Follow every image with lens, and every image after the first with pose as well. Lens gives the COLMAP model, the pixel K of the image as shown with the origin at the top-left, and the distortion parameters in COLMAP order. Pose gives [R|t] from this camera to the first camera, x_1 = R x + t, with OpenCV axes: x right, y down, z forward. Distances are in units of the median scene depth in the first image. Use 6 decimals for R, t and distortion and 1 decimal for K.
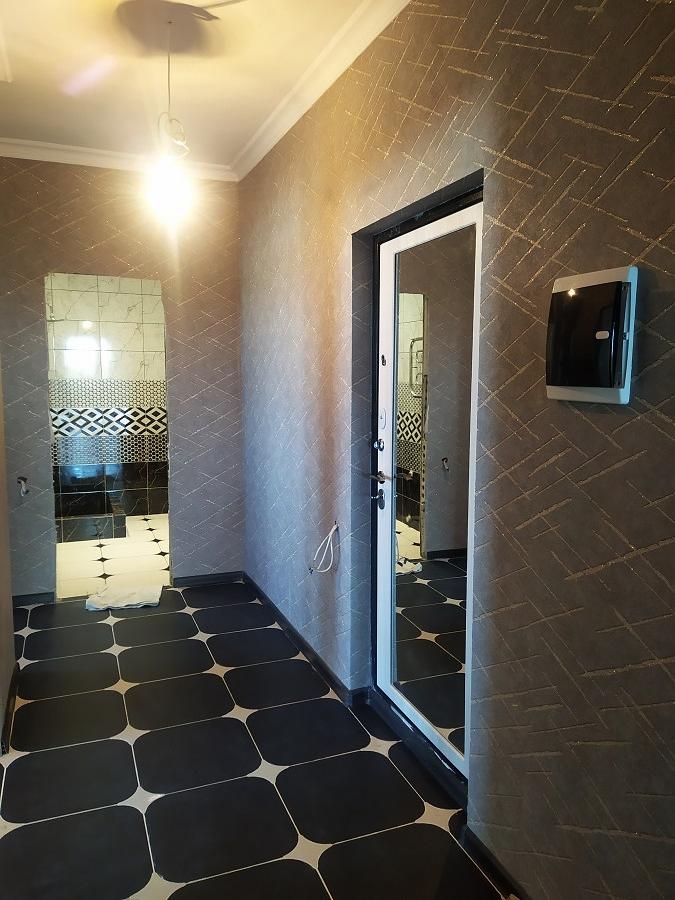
lens RADIAL K [[659.9, 0, 331.6], [0, 659.9, 450.7], [0, 0, 1]] dist [0.118579, -0.158617]
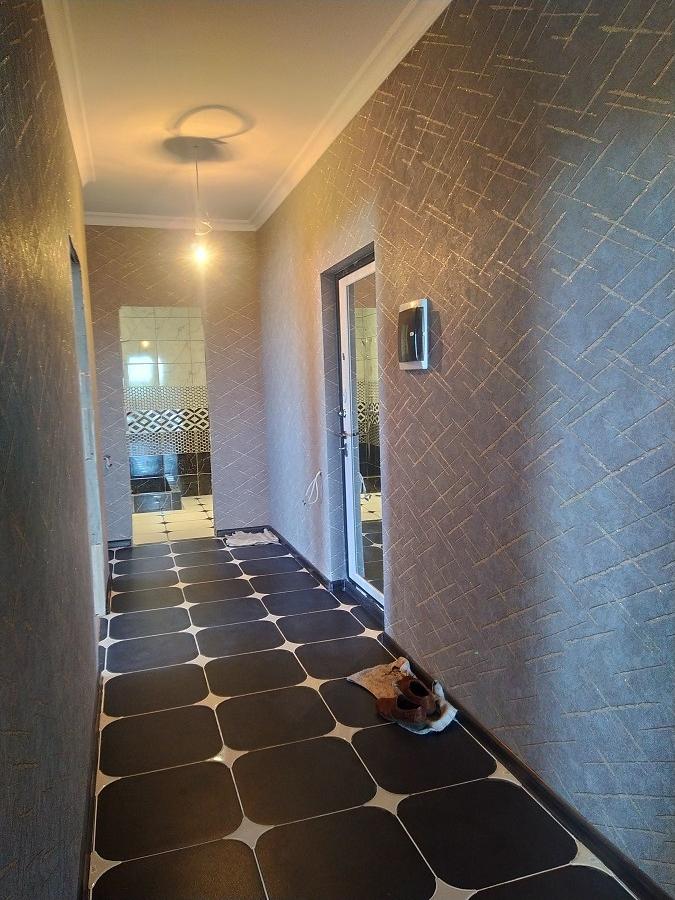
lens RADIAL K [[659.9, 0, 331.6], [0, 659.9, 450.7], [0, 0, 1]] dist [0.118579, -0.158617]
pose [[0.996452, -0.034110, -0.076940, 0.107388], [0.032945, 0.999323, -0.016360, 0.067407], [0.077446, 0.013767, 0.996902, -0.332331]]
